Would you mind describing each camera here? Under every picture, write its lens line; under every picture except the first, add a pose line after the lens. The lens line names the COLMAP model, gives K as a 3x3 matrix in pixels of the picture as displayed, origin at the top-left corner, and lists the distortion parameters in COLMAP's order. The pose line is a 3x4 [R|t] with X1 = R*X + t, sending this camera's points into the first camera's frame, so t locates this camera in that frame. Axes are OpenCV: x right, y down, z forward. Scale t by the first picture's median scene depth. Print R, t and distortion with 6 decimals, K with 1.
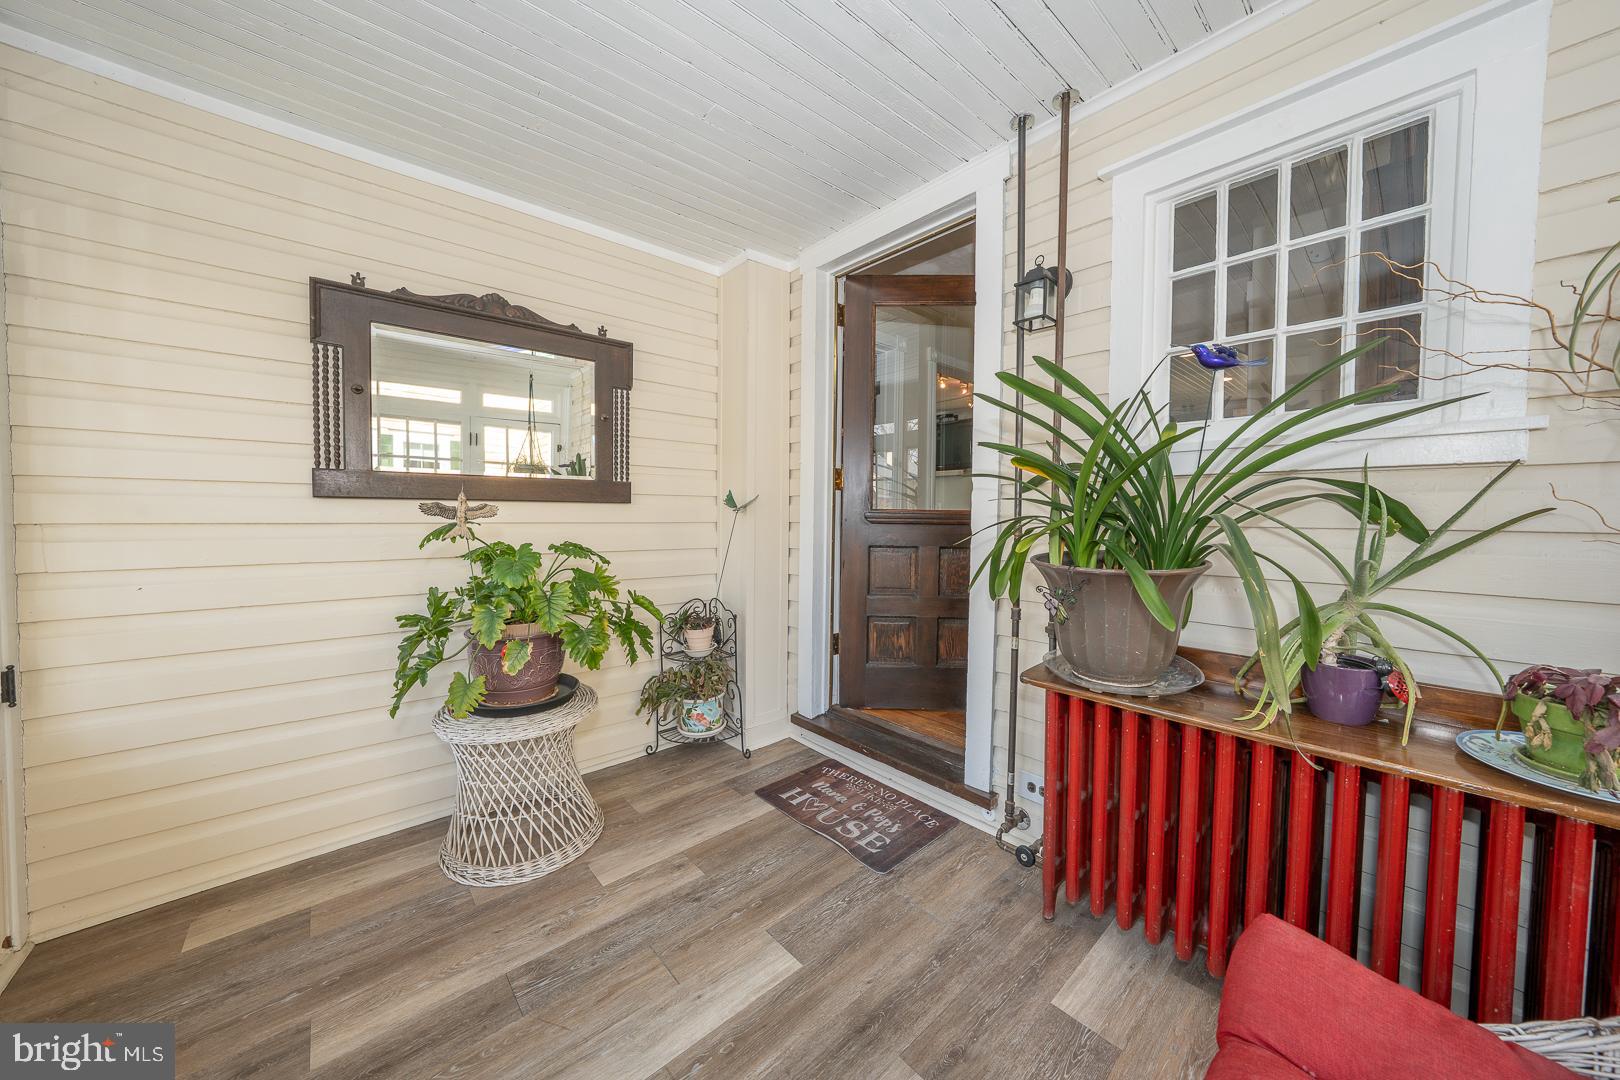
lens RADIAL K [[557.9, 0, 811.2], [0, 557.9, 533.5], [0, 0, 1]] dist [-0.032010, 0.007320]
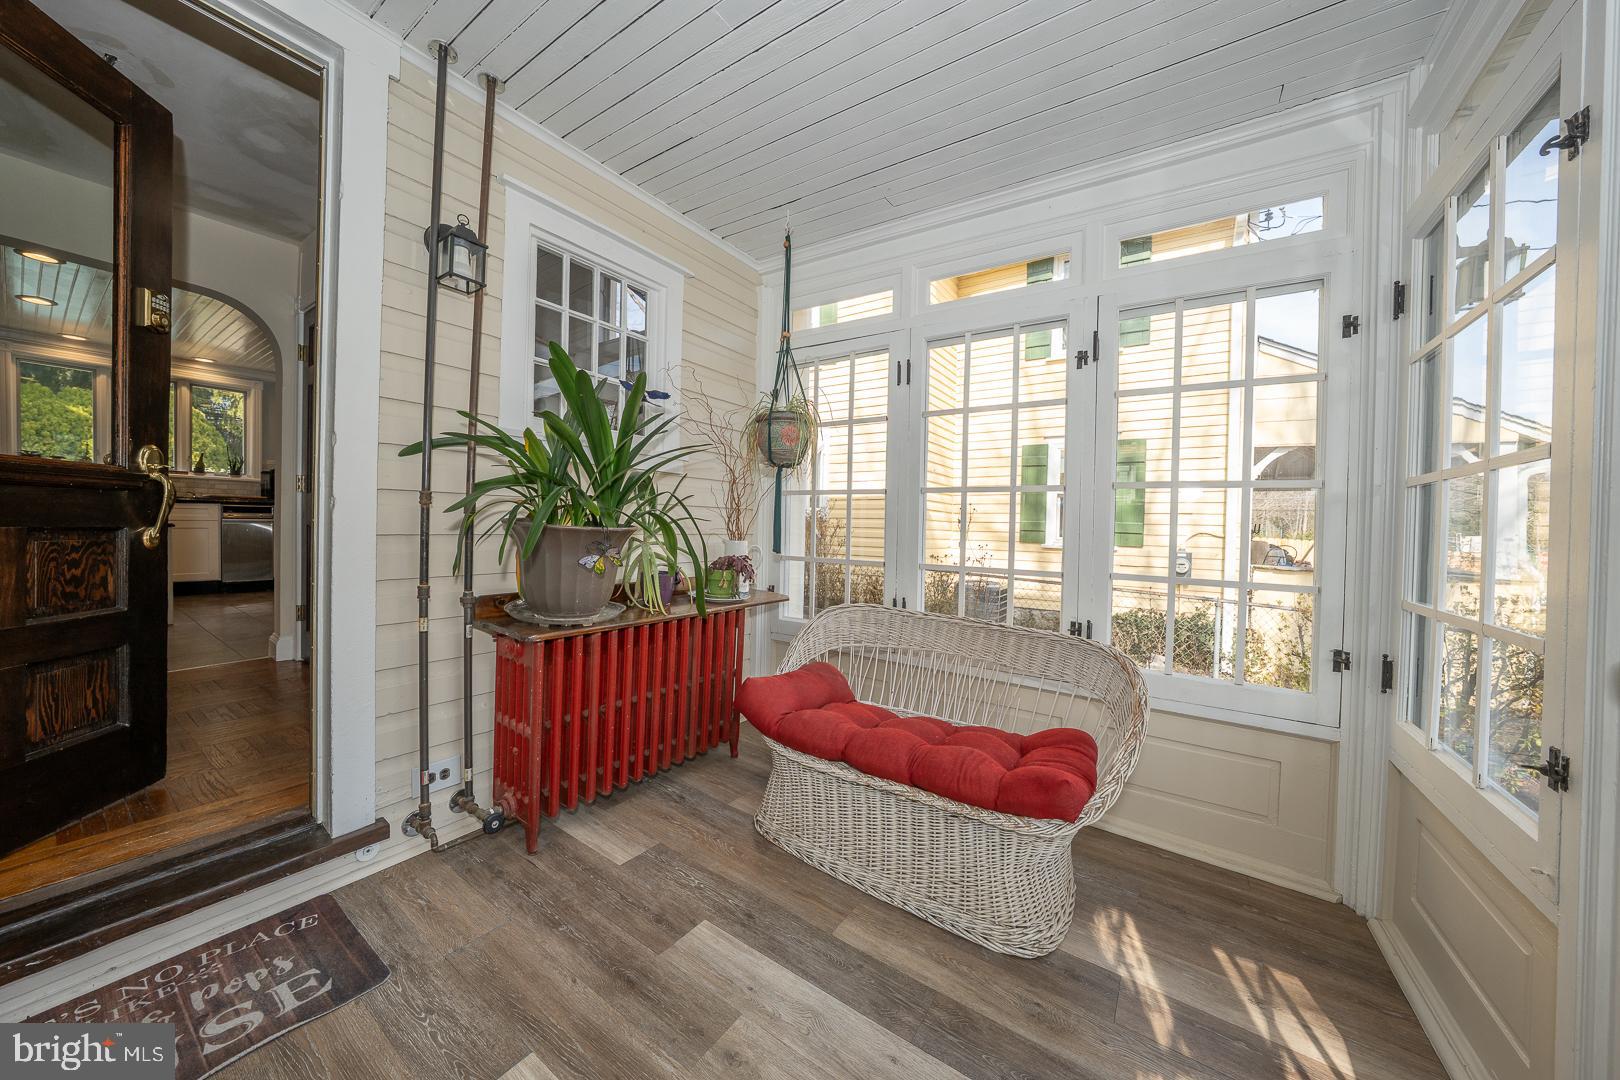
lens RADIAL K [[557.9, 0, 811.2], [0, 557.9, 533.5], [0, 0, 1]] dist [-0.032010, 0.007320]
pose [[-0.248837, -0.031863, 0.968021, -0.671237], [0.004510, 0.999410, 0.034056, 0.023649], [-0.968535, 0.012840, -0.248546, 0.643825]]
